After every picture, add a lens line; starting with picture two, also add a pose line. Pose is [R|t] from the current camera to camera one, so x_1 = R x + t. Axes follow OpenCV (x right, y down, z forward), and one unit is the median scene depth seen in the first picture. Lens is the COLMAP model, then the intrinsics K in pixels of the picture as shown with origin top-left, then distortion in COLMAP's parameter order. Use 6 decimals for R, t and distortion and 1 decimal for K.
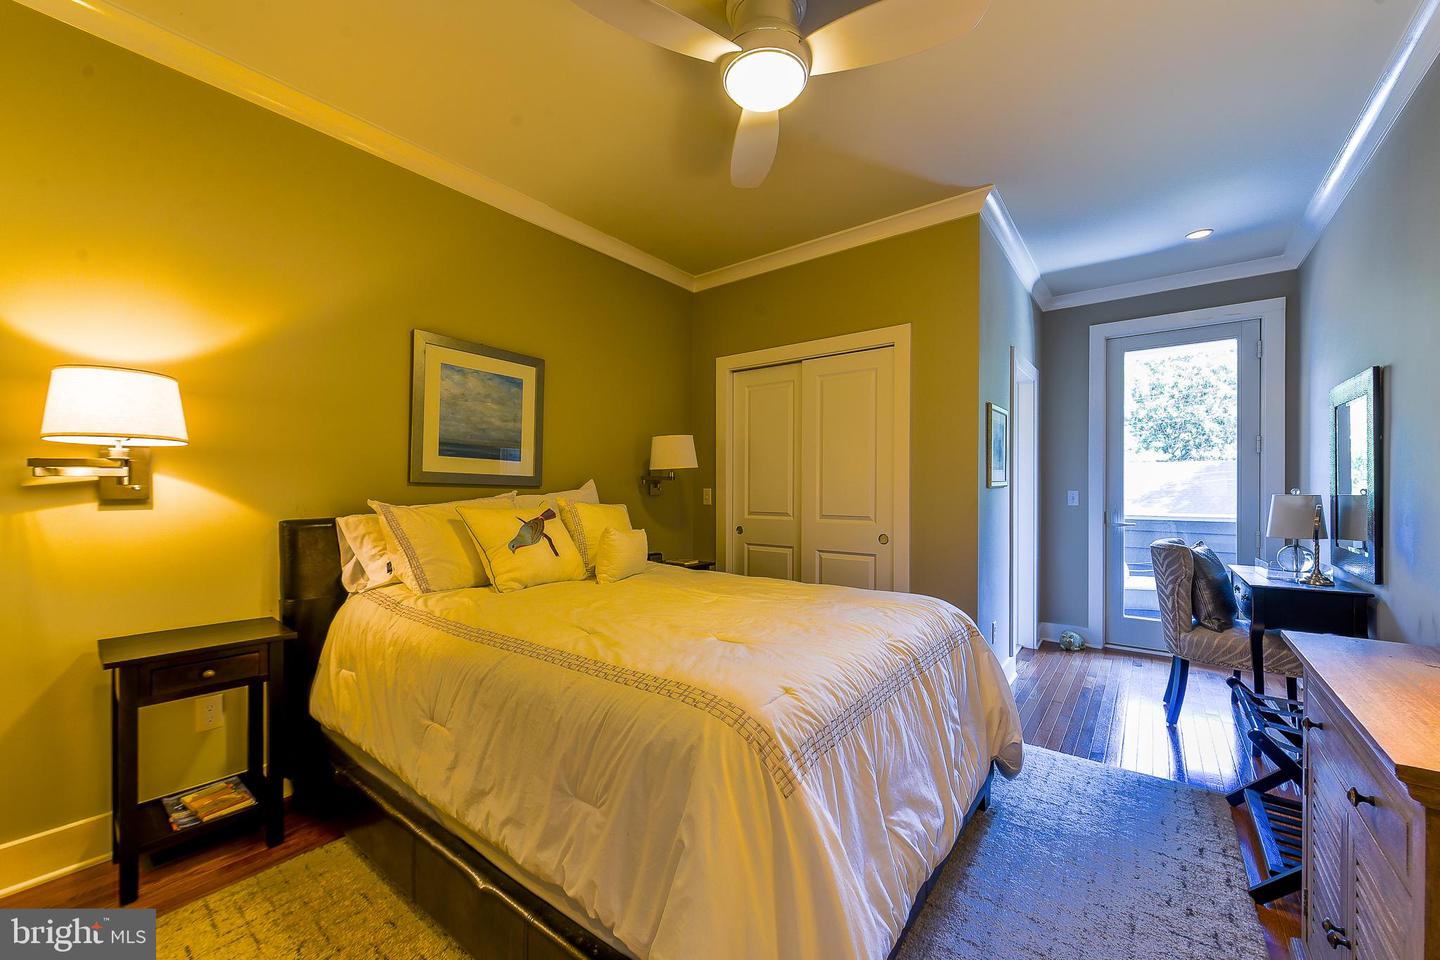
lens RADIAL K [[572.3, 0, 715.0], [0, 572.3, 488.1], [0, 0, 1]] dist [0.002347, 0.000069]
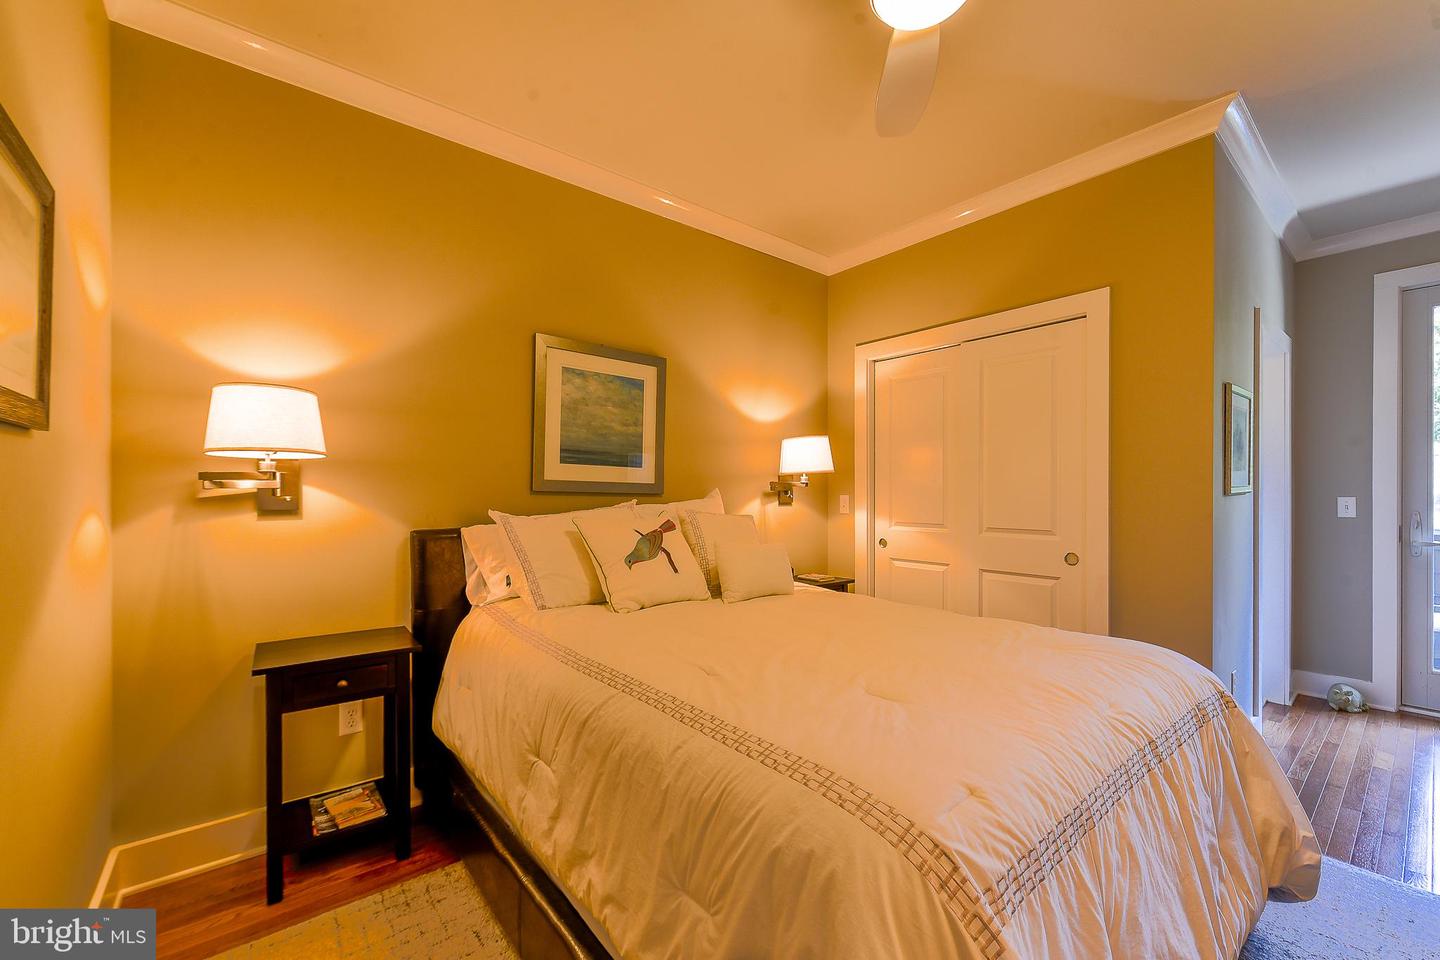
lens RADIAL K [[595.7, 0, 714.7], [0, 595.7, 493.8], [0, 0, 1]] dist [0.000523, 0.000058]
pose [[0.975125, -0.003596, -0.221628, -0.010048], [0.004212, 0.999988, 0.002306, -0.009163], [0.221617, -0.003182, 0.975128, 0.116687]]
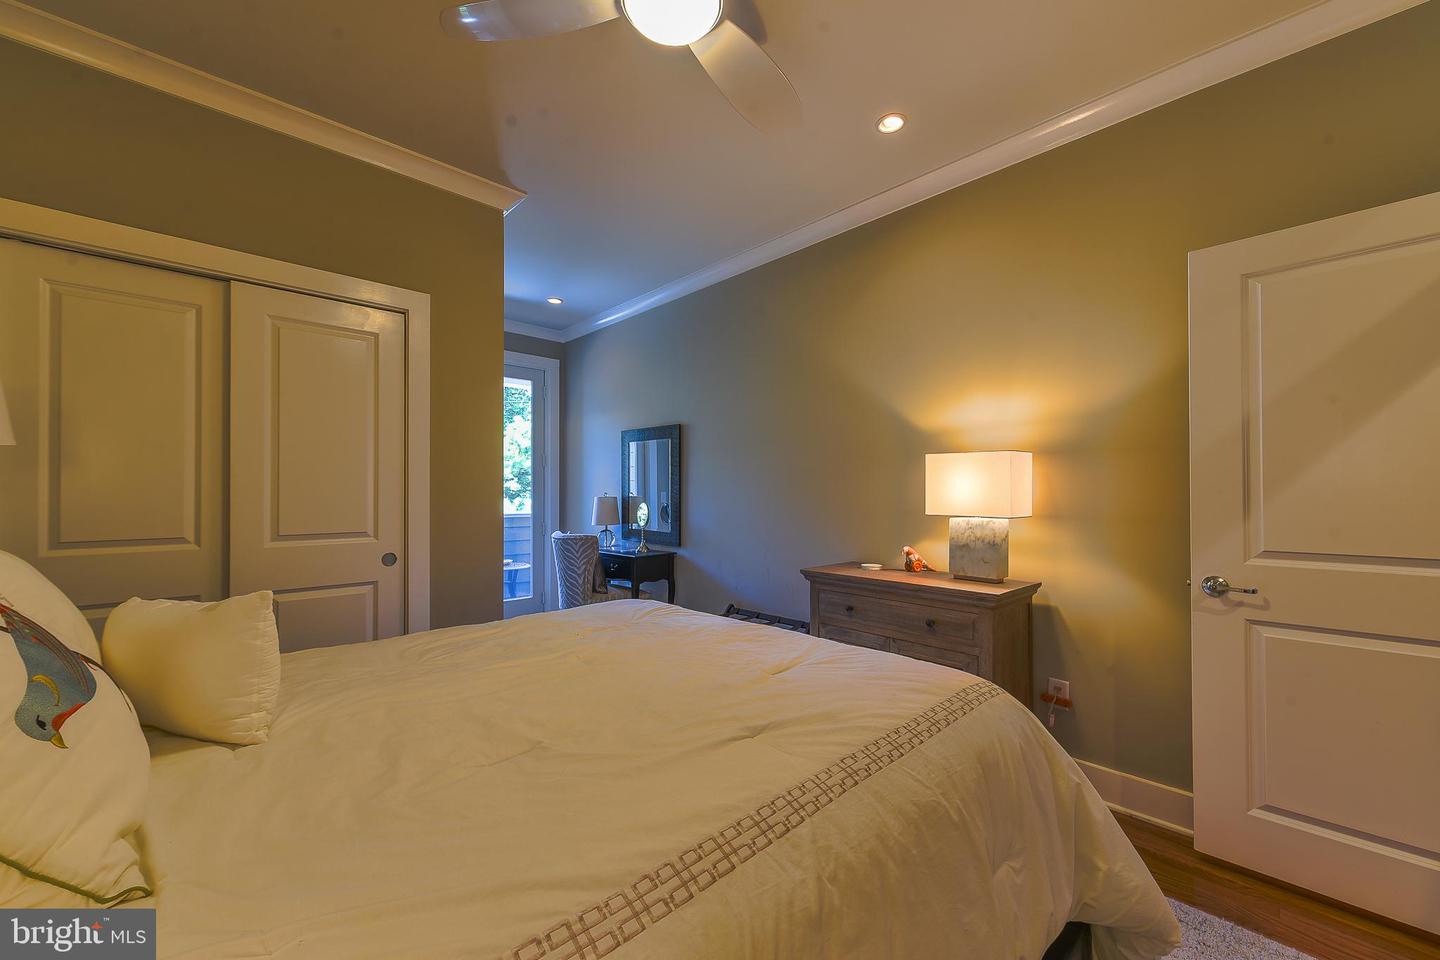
lens RADIAL K [[558.6, 0, 717.7], [0, 558.6, 488.4], [0, 0, 1]] dist [-0.000882, -0.000014]
pose [[0.141378, 0.005128, 0.989942, -0.547690], [-0.000187, 0.999987, -0.005153, -0.003264], [-0.989956, 0.000543, 0.141377, 0.645781]]
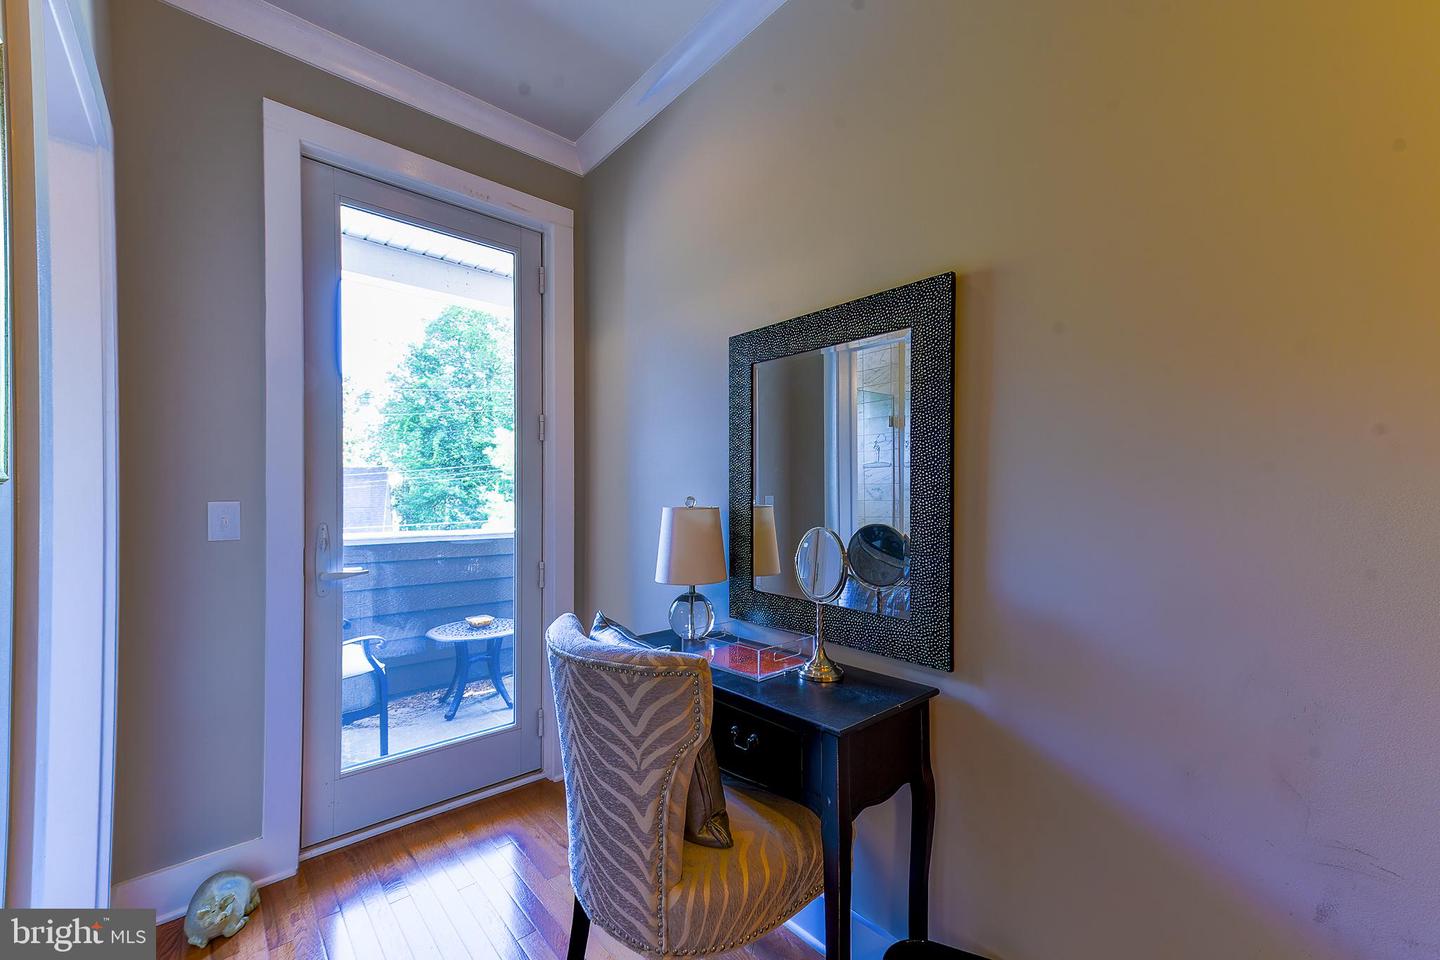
lens RADIAL K [[579.3, 0, 694.5], [0, 579.3, 500.2], [0, 0, 1]] dist [0.032071, 0.000052]
pose [[0.219016, -0.004167, 0.975712, 0.568730], [-0.002400, 0.999986, 0.004809, 0.002450], [-0.975718, -0.003395, 0.219003, 1.133178]]
